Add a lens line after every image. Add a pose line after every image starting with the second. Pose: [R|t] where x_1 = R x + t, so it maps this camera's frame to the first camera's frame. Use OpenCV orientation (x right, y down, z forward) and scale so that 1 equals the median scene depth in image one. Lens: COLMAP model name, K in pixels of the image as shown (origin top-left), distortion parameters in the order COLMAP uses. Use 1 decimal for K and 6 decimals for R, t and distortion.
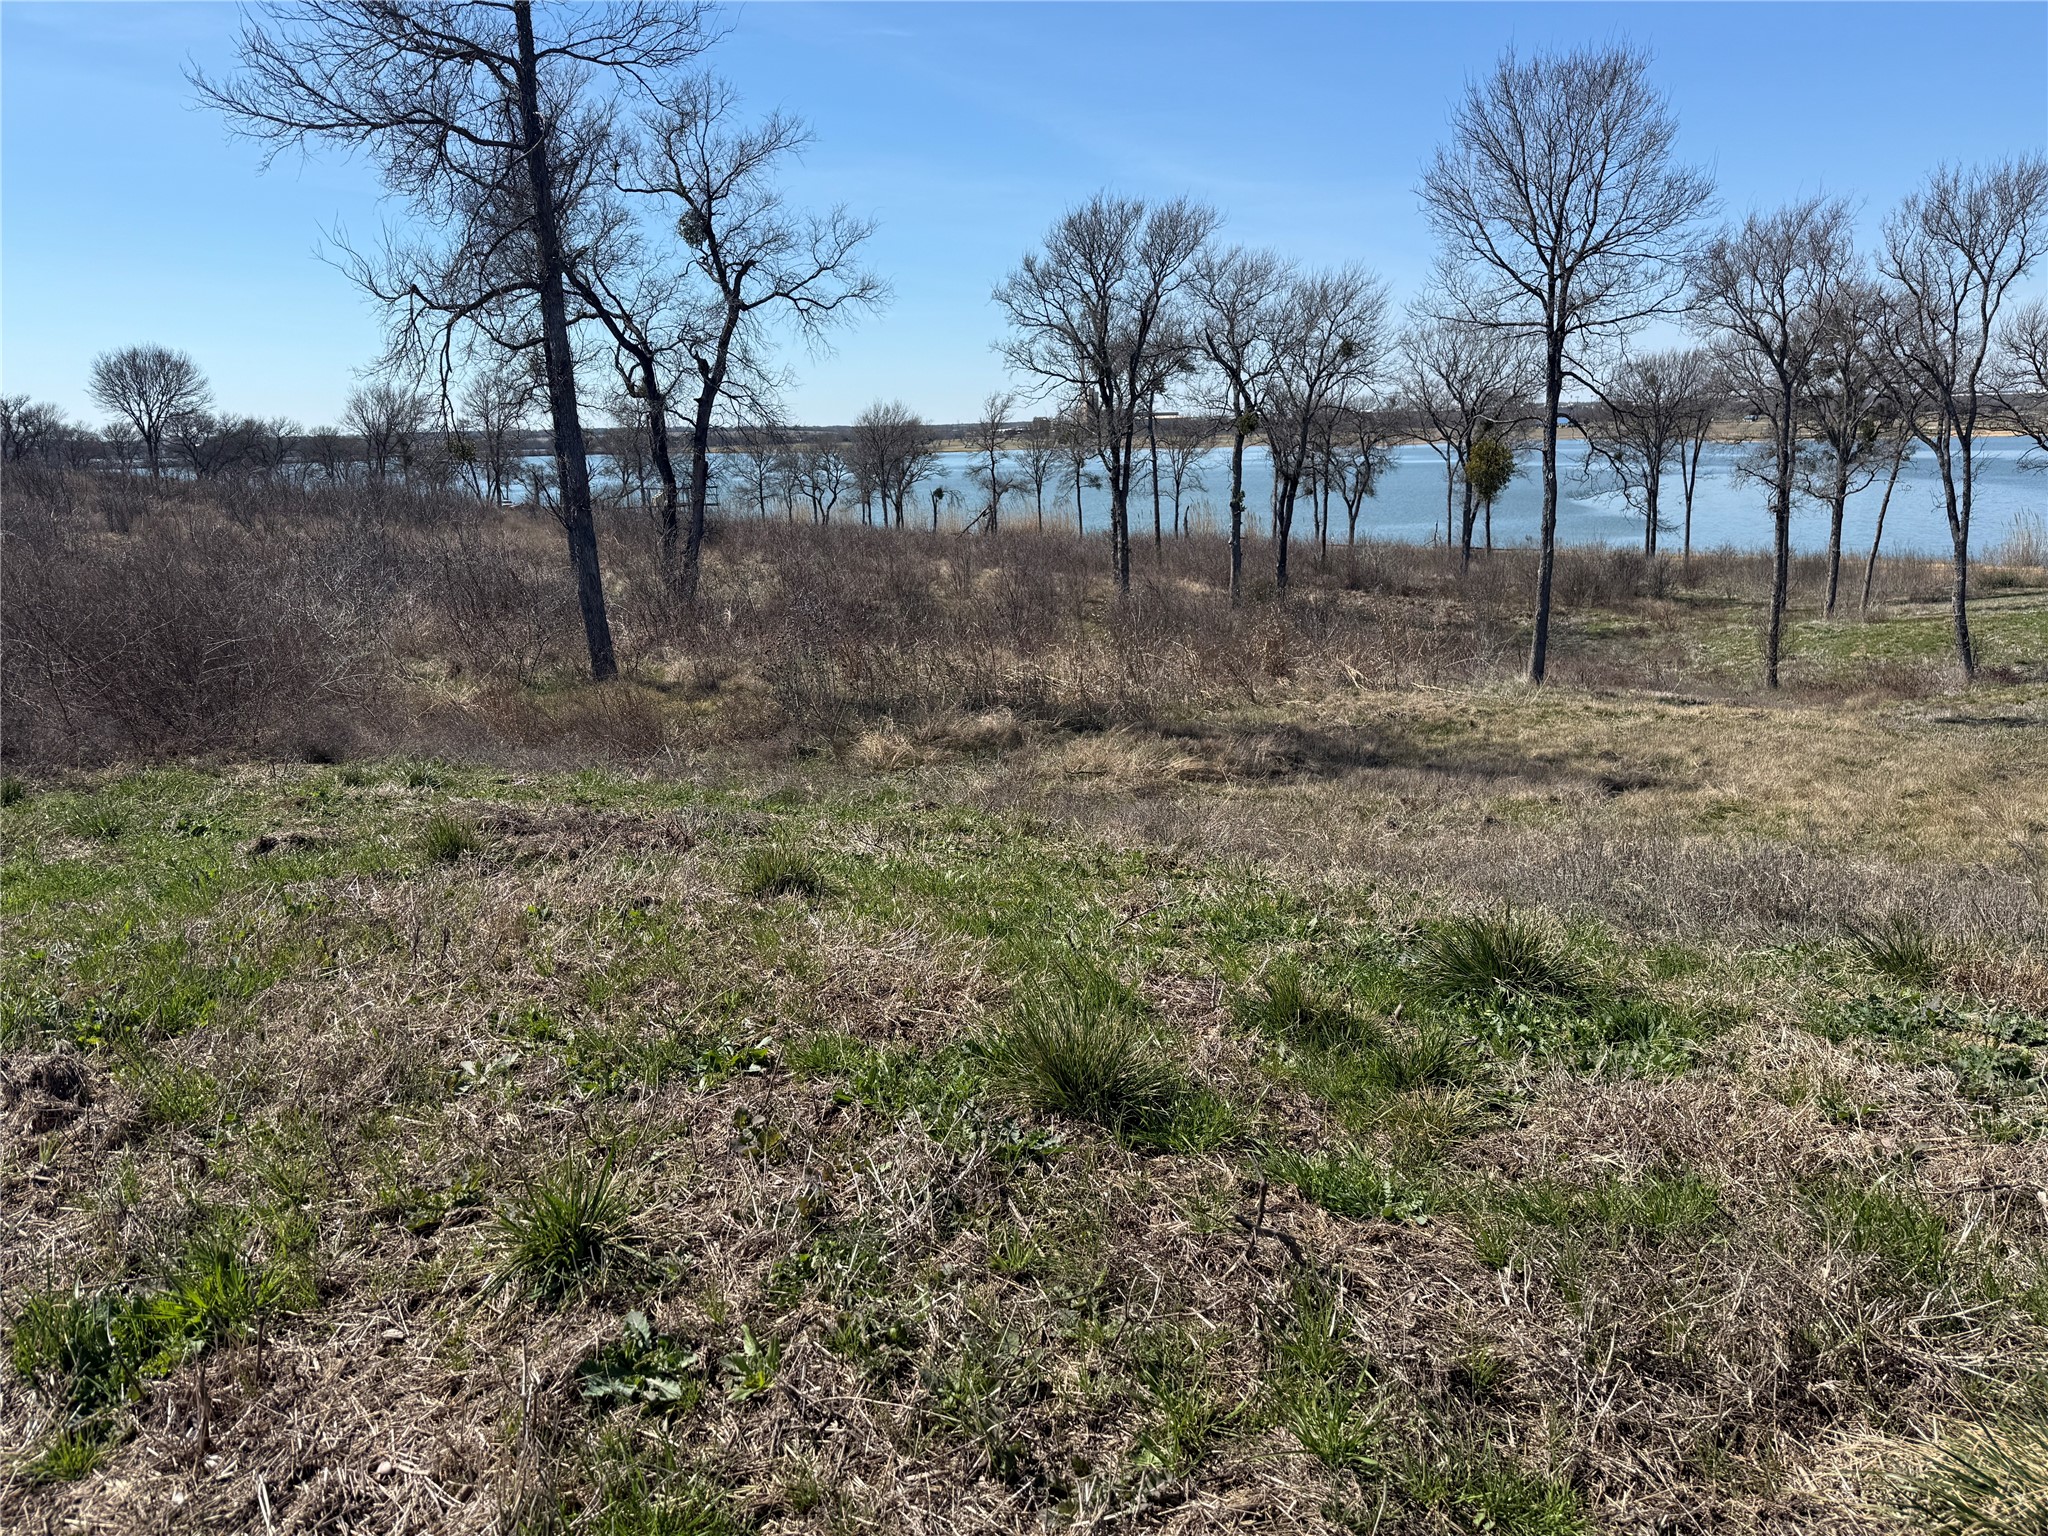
lens RADIAL K [[1465.3, 0, 1032.3], [0, 1465.3, 768.1], [0, 0, 1]] dist [0.038511, -0.043690]
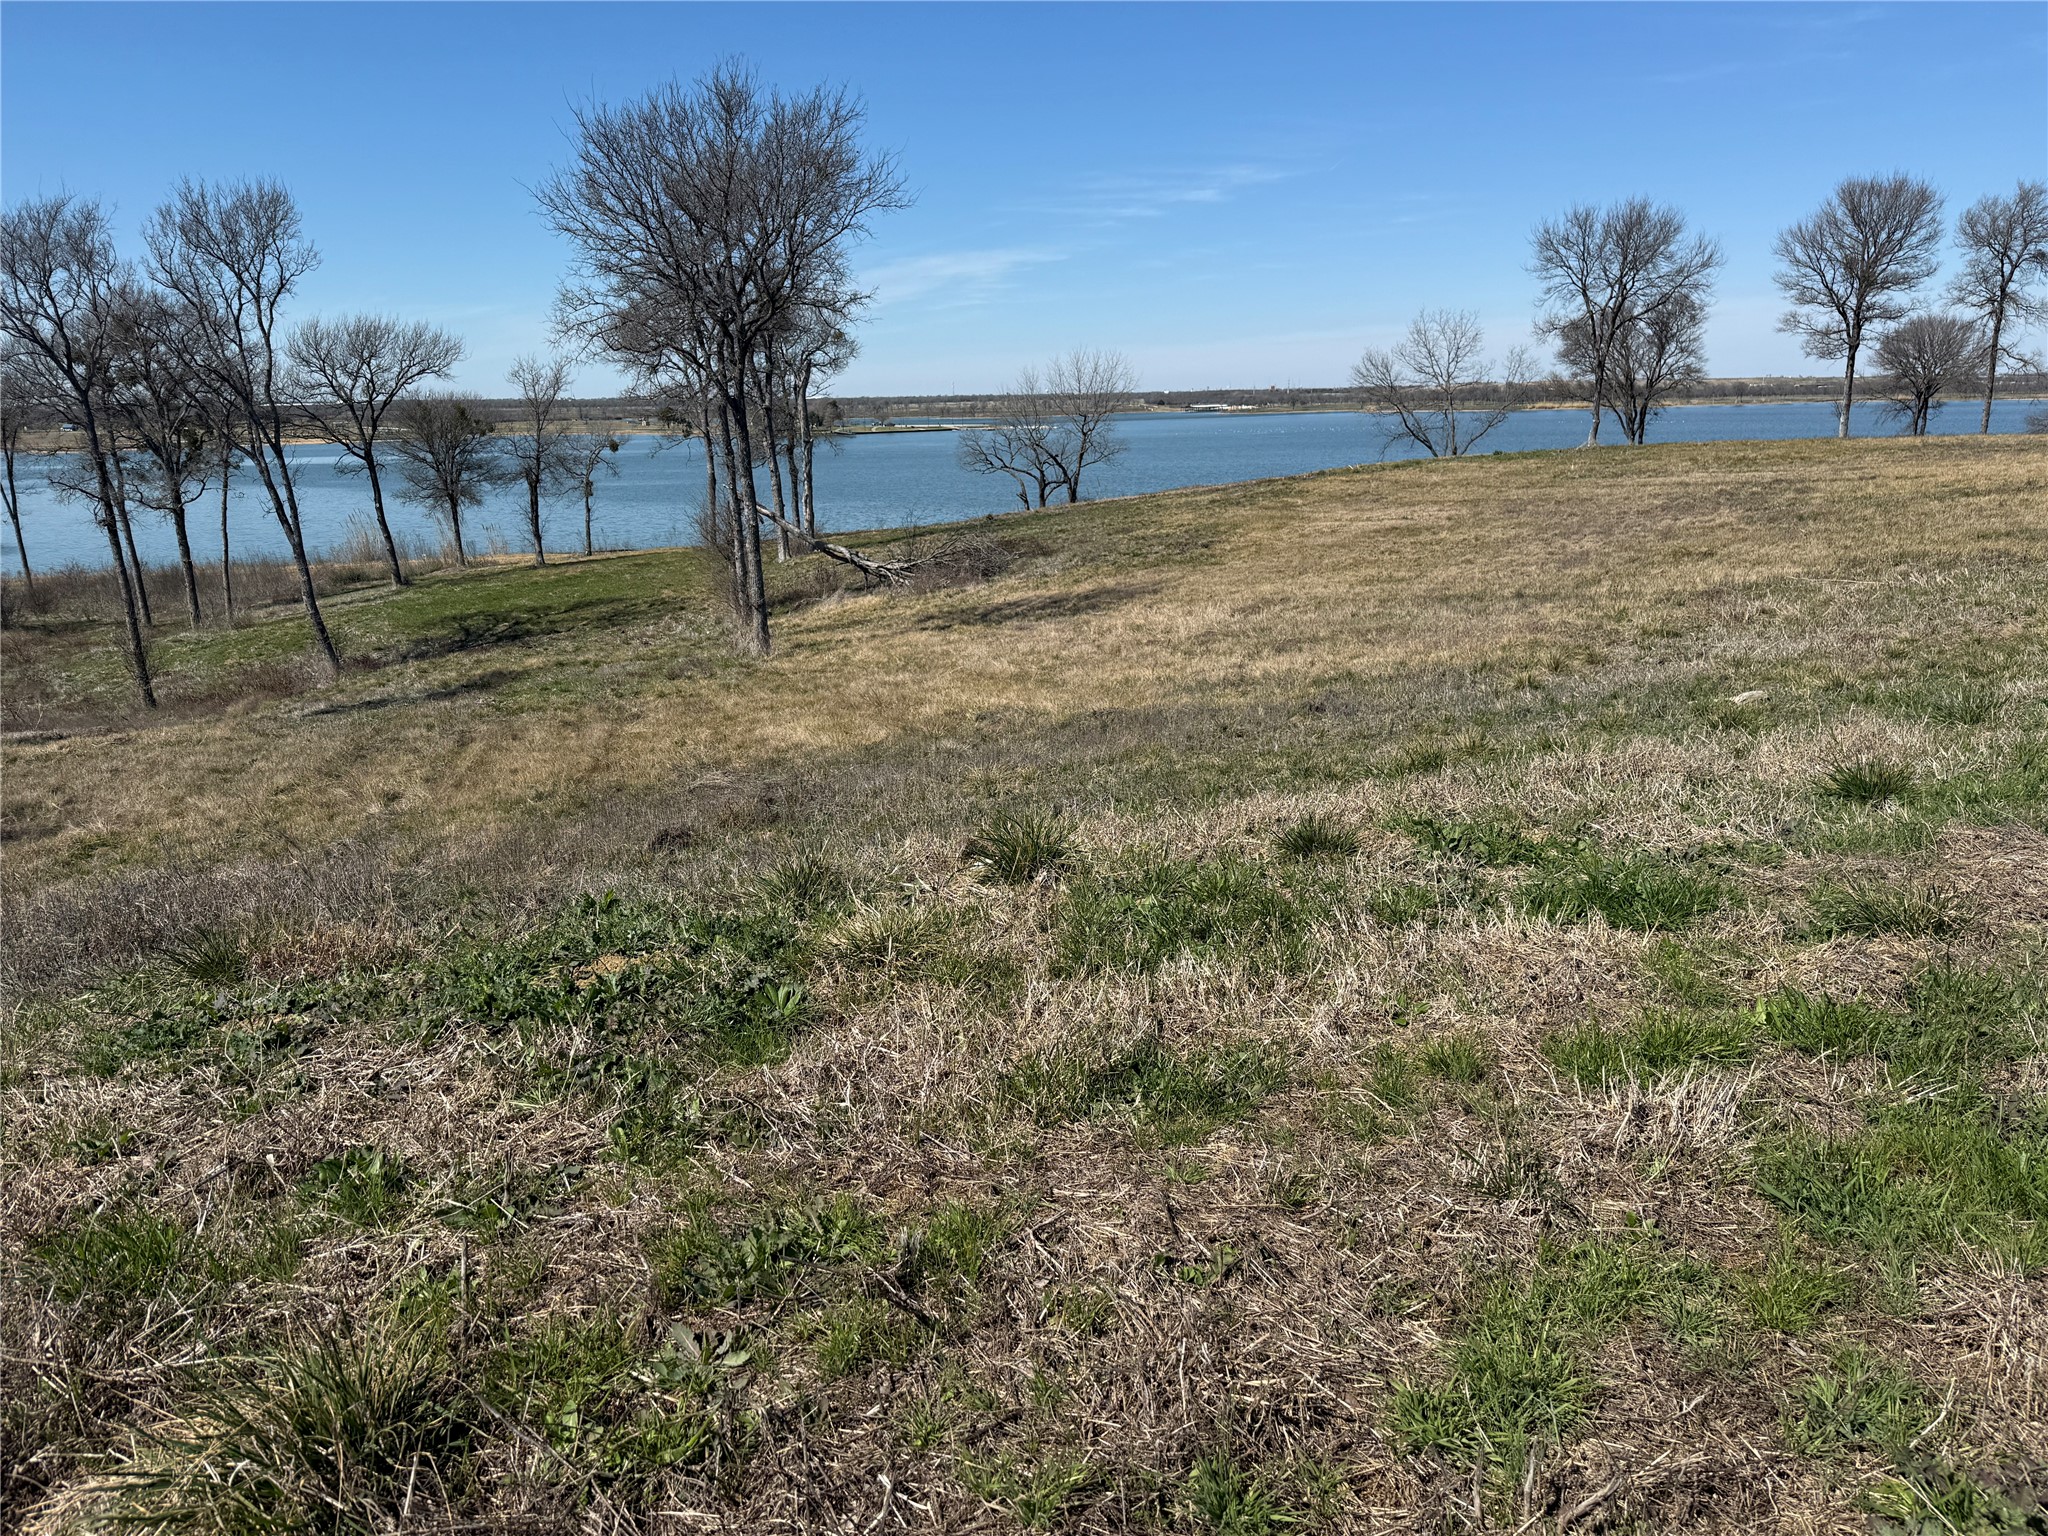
lens RADIAL K [[1465.3, 0, 1032.3], [0, 1465.3, 768.1], [0, 0, 1]] dist [0.038511, -0.043690]
pose [[0.534406, -0.193902, 0.822686, 0.010457], [0.198529, 0.974896, 0.100815, 0.001152], [-0.821582, 0.109451, 0.559485, -0.005566]]
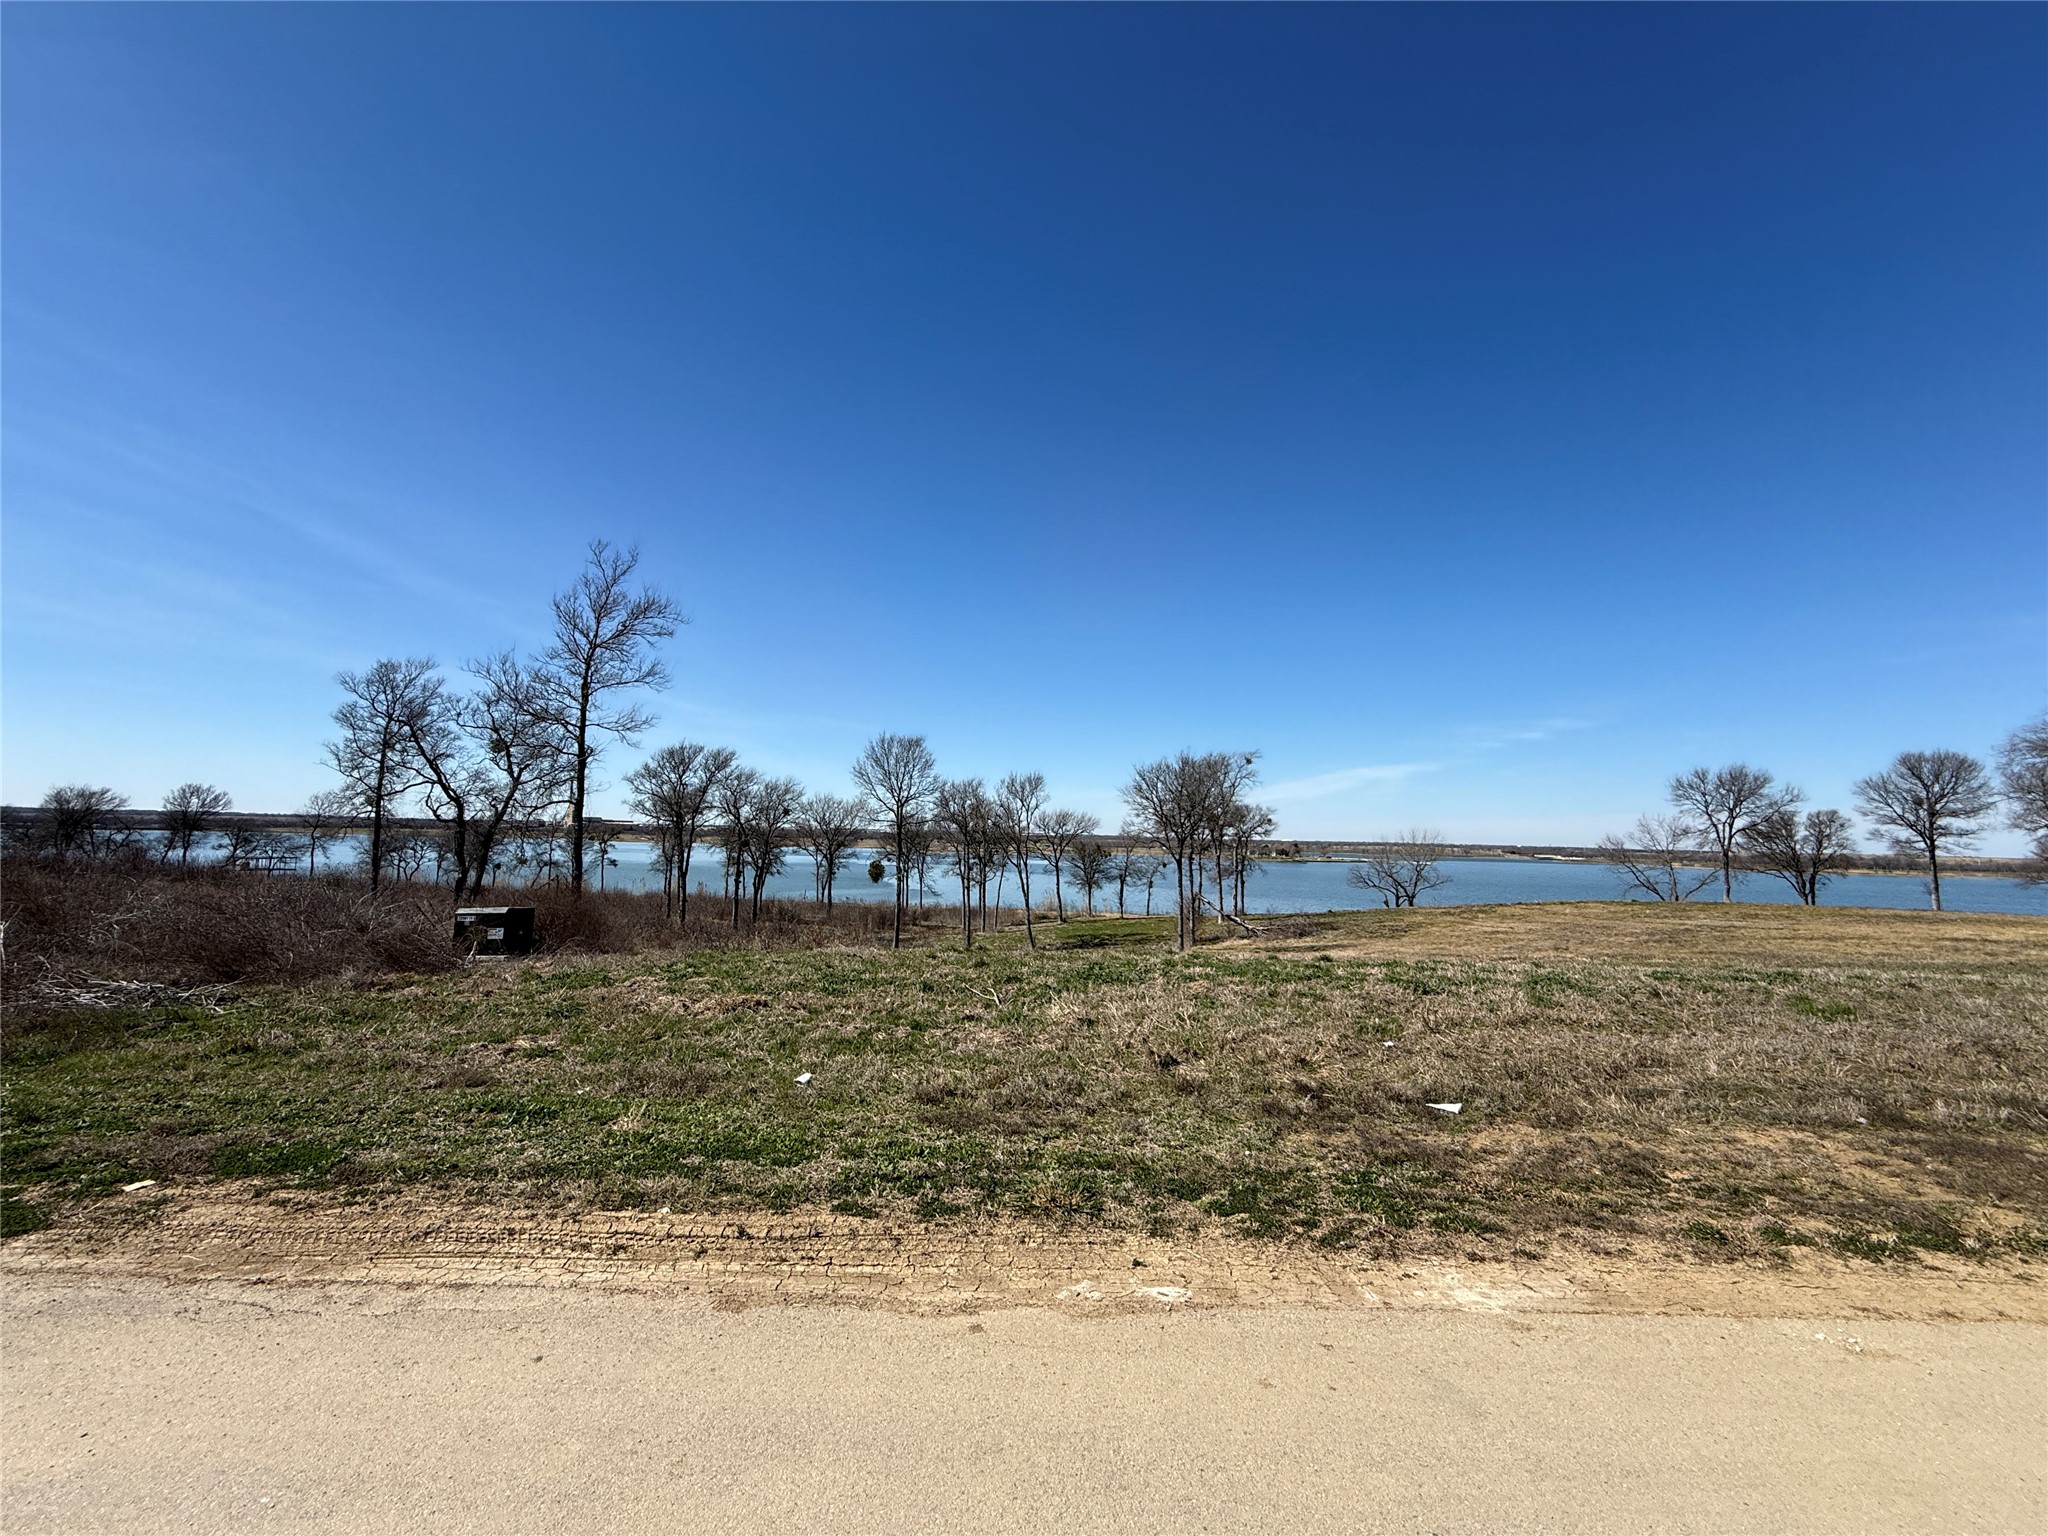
lens RADIAL K [[813.2, 0, 1017.4], [0, 813.2, 768.1], [0, 0, 1]] dist [0.001222, -0.000057]
pose [[0.855453, 0.086777, 0.510558, -0.194083], [0.074540, 0.954965, -0.287205, 0.048611], [-0.512487, 0.283747, 0.810459, -0.307822]]
